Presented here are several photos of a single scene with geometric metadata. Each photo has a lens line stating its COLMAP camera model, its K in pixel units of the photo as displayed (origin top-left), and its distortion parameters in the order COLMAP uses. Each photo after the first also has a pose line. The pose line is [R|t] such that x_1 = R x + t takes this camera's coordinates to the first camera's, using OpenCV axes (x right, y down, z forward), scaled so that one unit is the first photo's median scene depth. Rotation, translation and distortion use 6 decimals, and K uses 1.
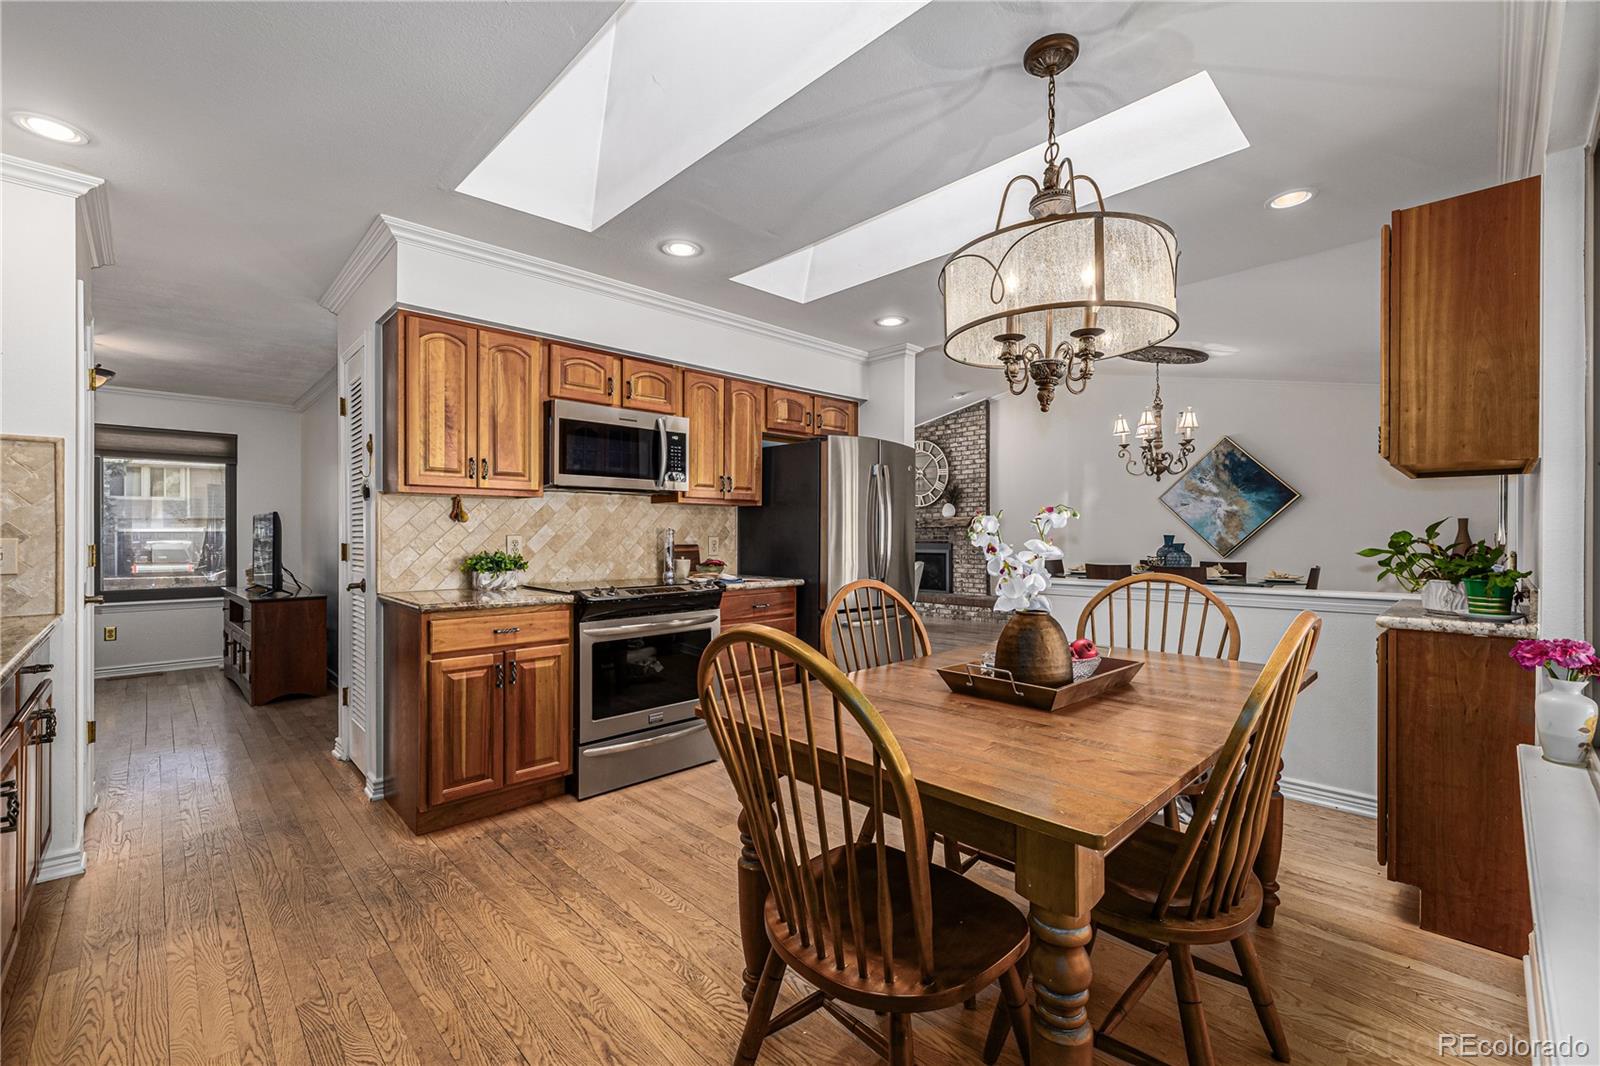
lens RADIAL K [[669.9, 0, 802.0], [0, 669.9, 532.9], [0, 0, 1]] dist [0.001060, -0.000401]
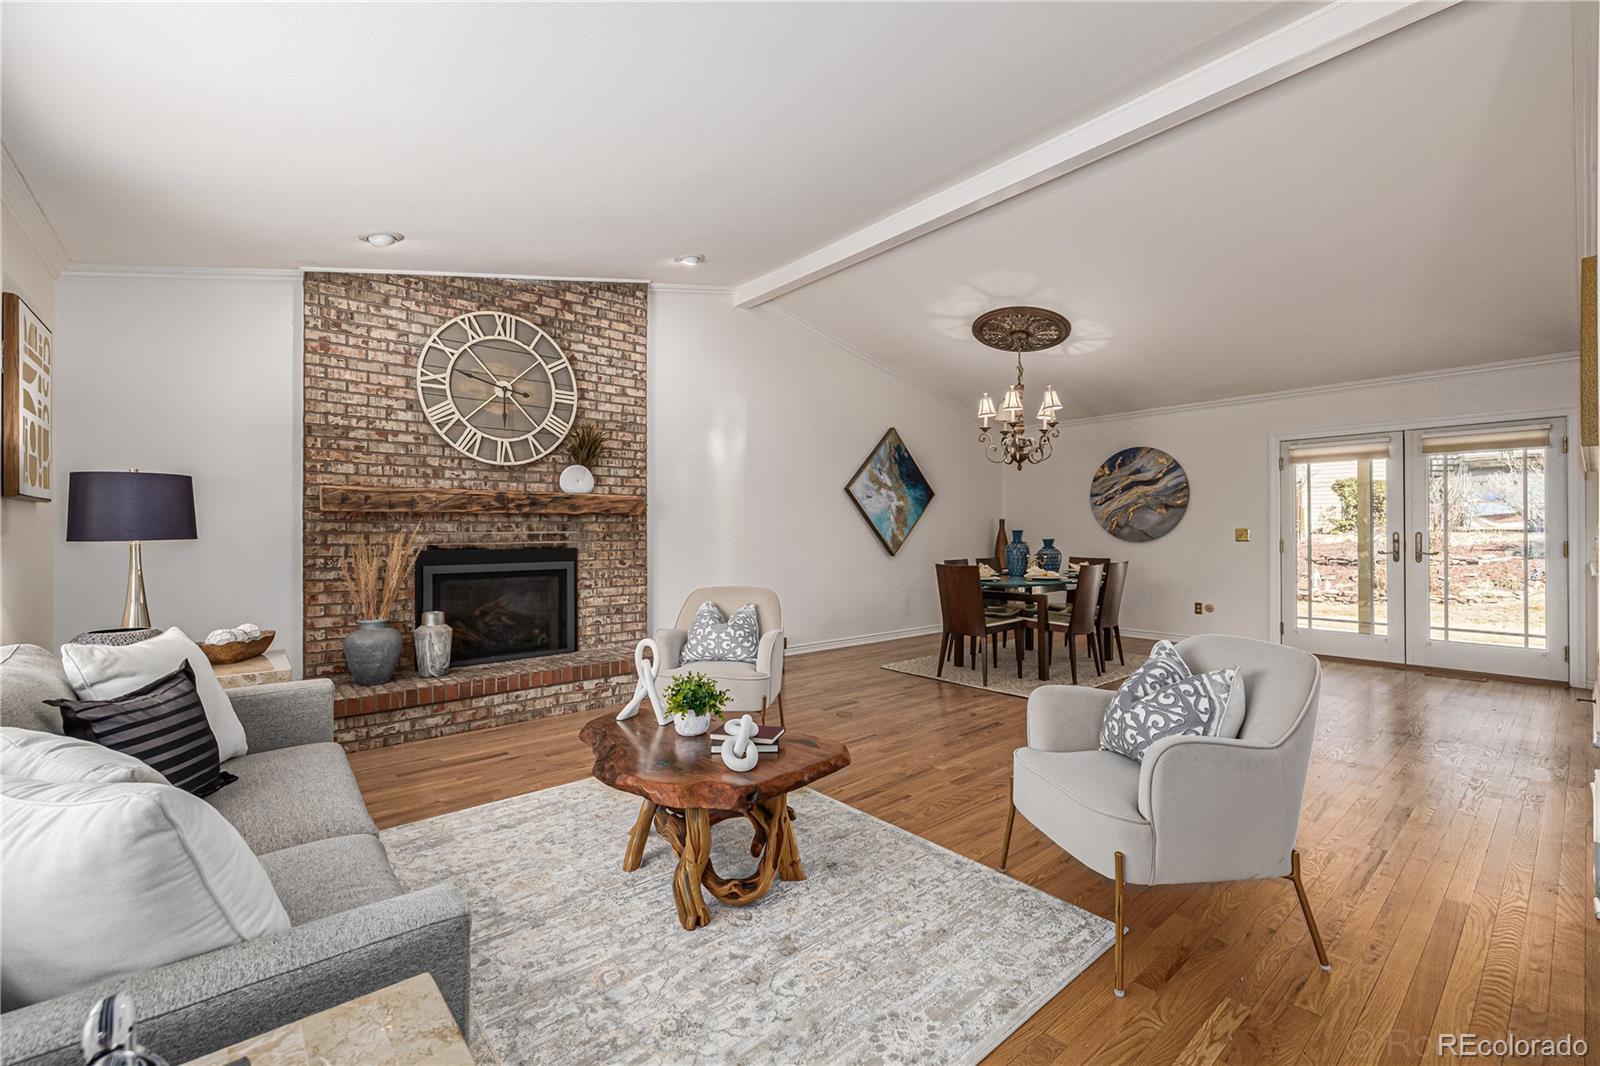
lens RADIAL K [[669.9, 0, 798.3], [0, 669.9, 526.8], [0, 0, 1]] dist [0.001060, -0.000401]
pose [[0.067825, 0.011779, 0.997628, -0.668564], [0.000702, 0.999929, -0.011853, 0.016035], [-0.997697, 0.001505, 0.067812, 2.157394]]
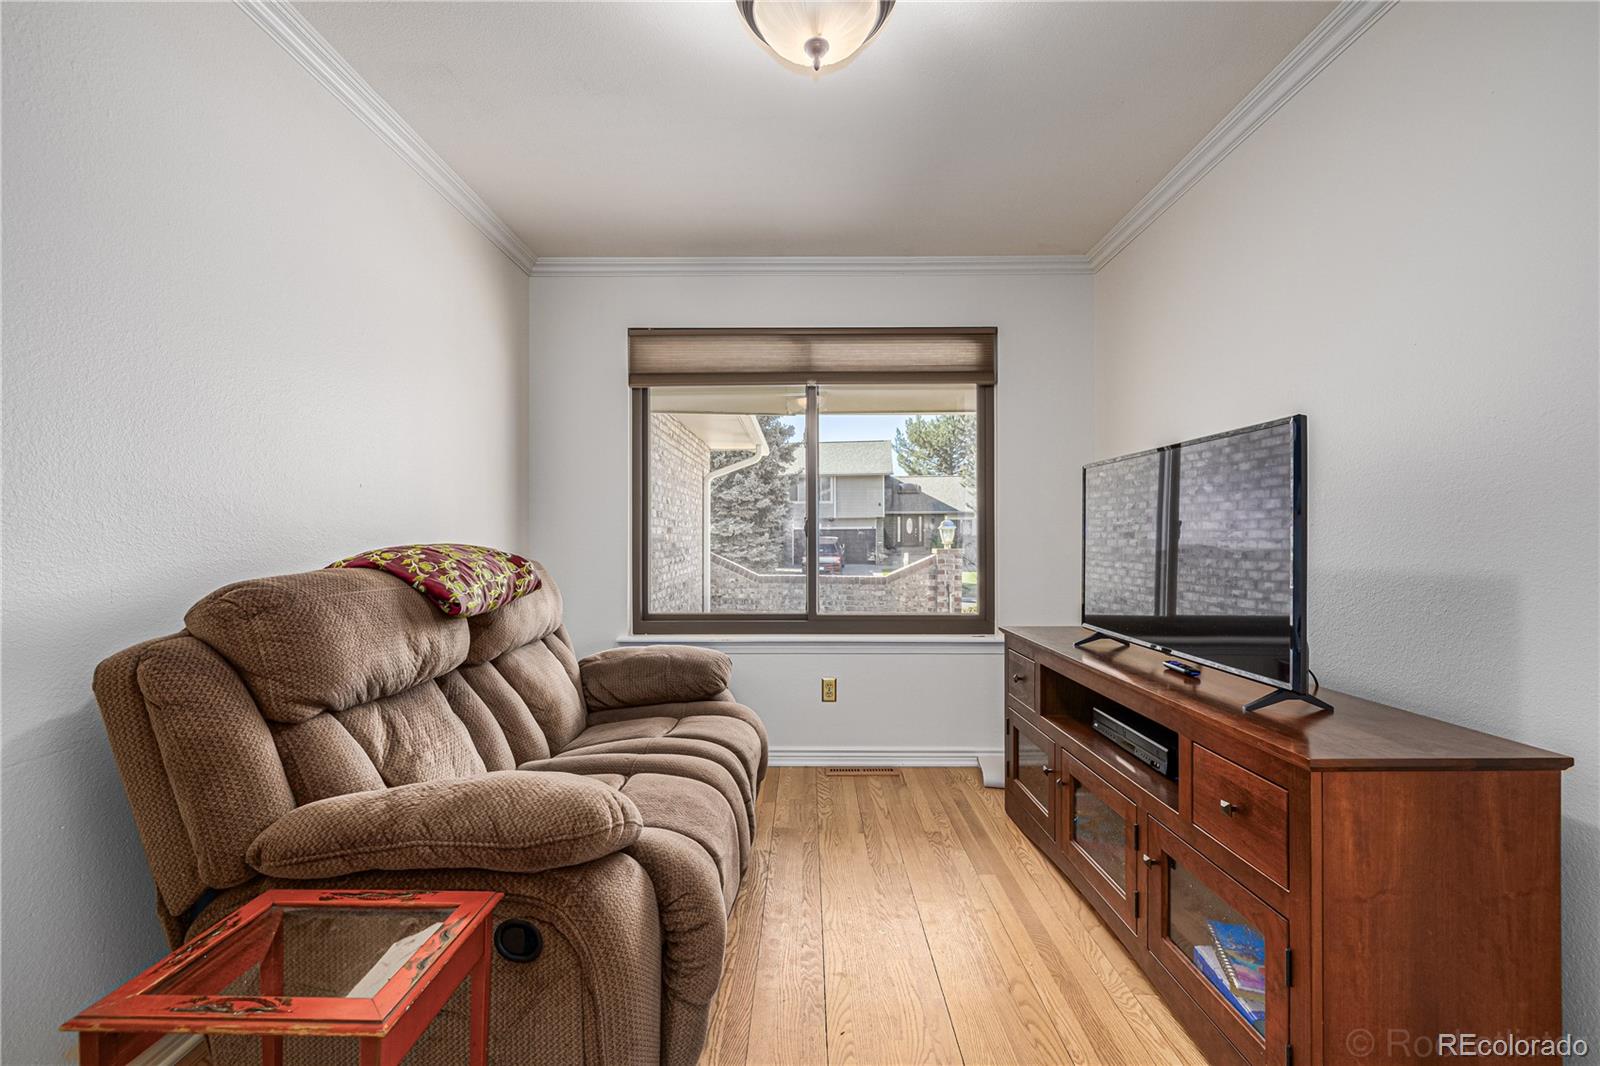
lens RADIAL K [[669.9, 0, 797.4], [0, 669.9, 530.4], [0, 0, 1]] dist [0.001060, -0.000401]
pose [[0.707631, -0.001215, -0.706582, -0.975533], [0.000650, 0.999999, -0.001069, 0.022149], [0.706582, 0.000297, 0.707631, 0.867402]]
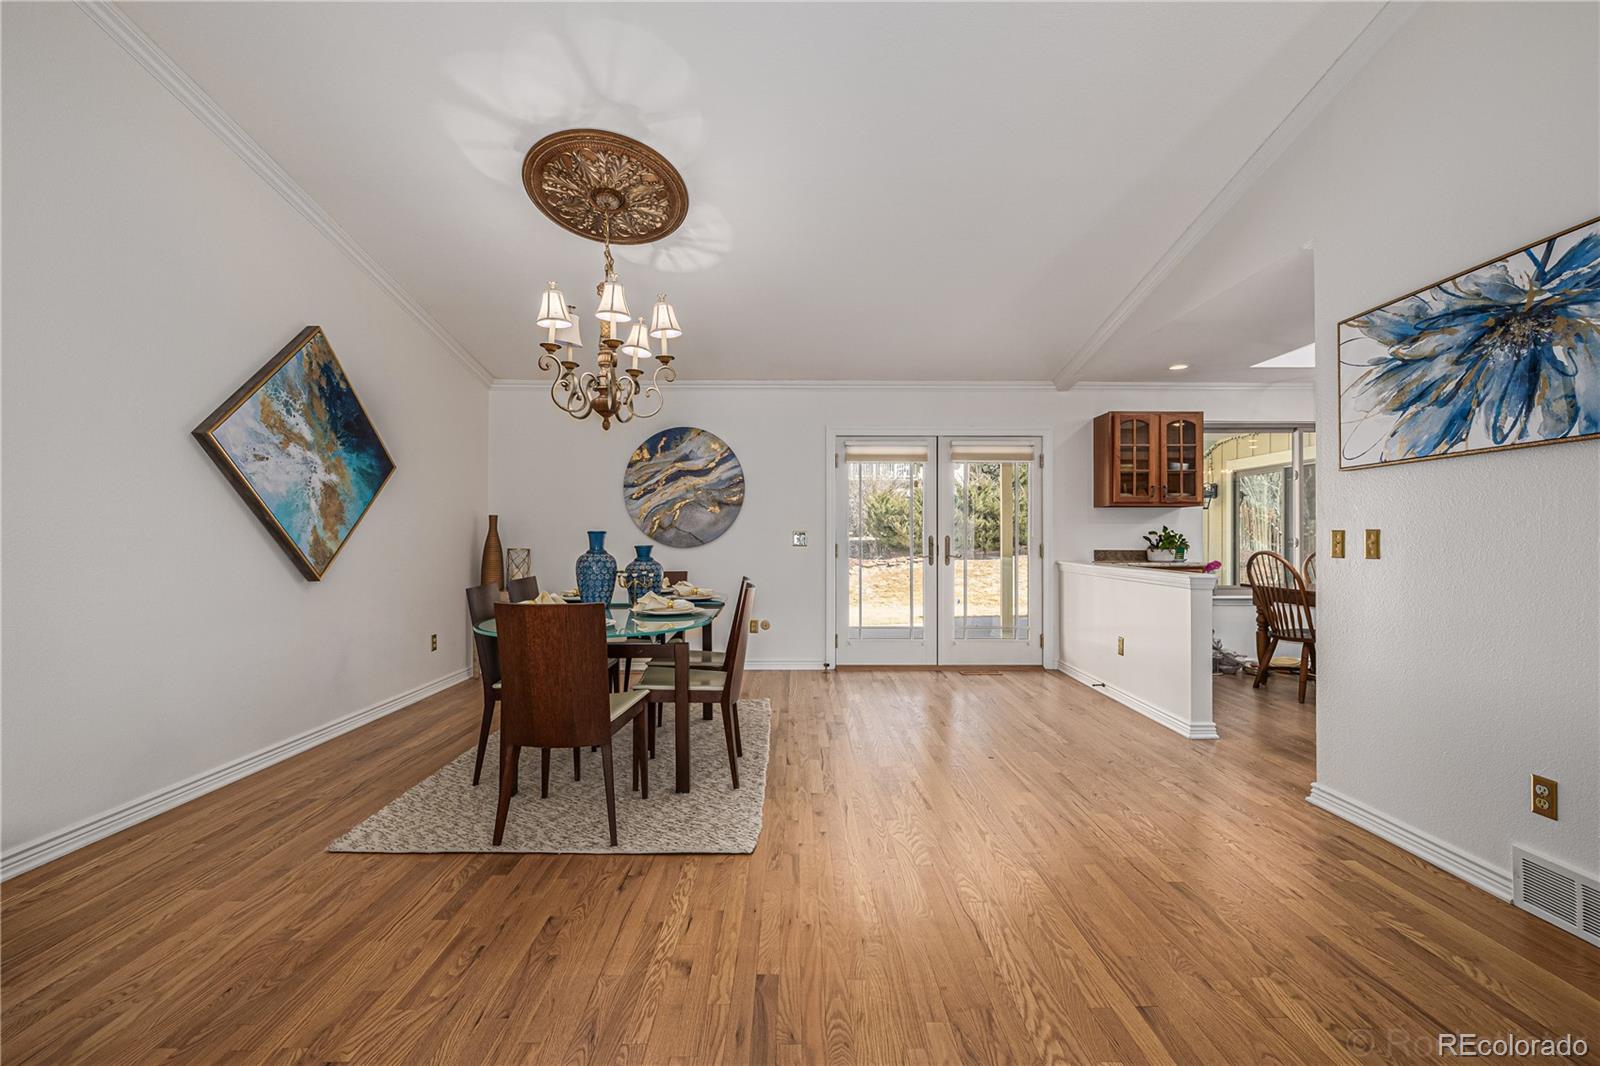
lens RADIAL K [[669.9, 0, 797.4], [0, 669.9, 533.9], [0, 0, 1]] dist [0.001060, -0.000401]
pose [[-0.719074, 0.004280, 0.694920, 0.095827], [0.000791, 0.999985, -0.005340, 0.014752], [-0.694933, -0.003290, -0.719067, 2.227700]]
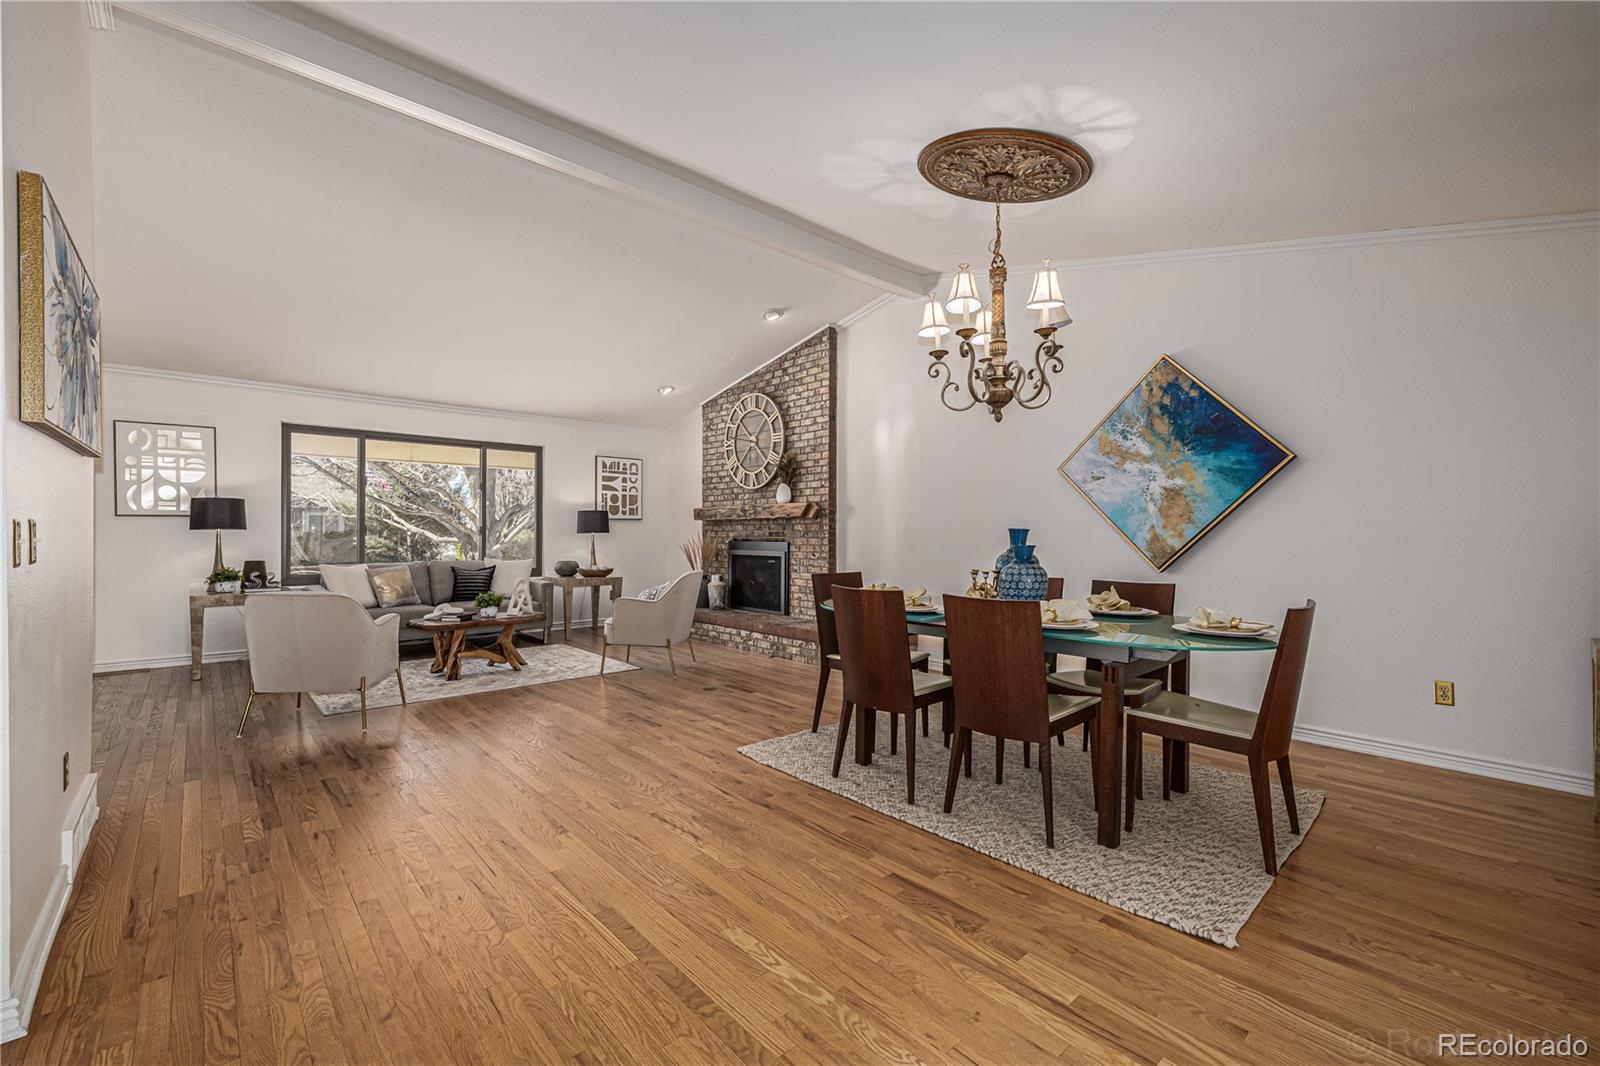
lens RADIAL K [[669.9, 0, 803.5], [0, 669.9, 533.0], [0, 0, 1]] dist [0.001060, -0.000401]
pose [[0.999325, 0.005927, -0.036257, 0.703993], [-0.005818, 0.999978, 0.003114, 0.010464], [0.036274, -0.002900, 0.999338, 0.856087]]
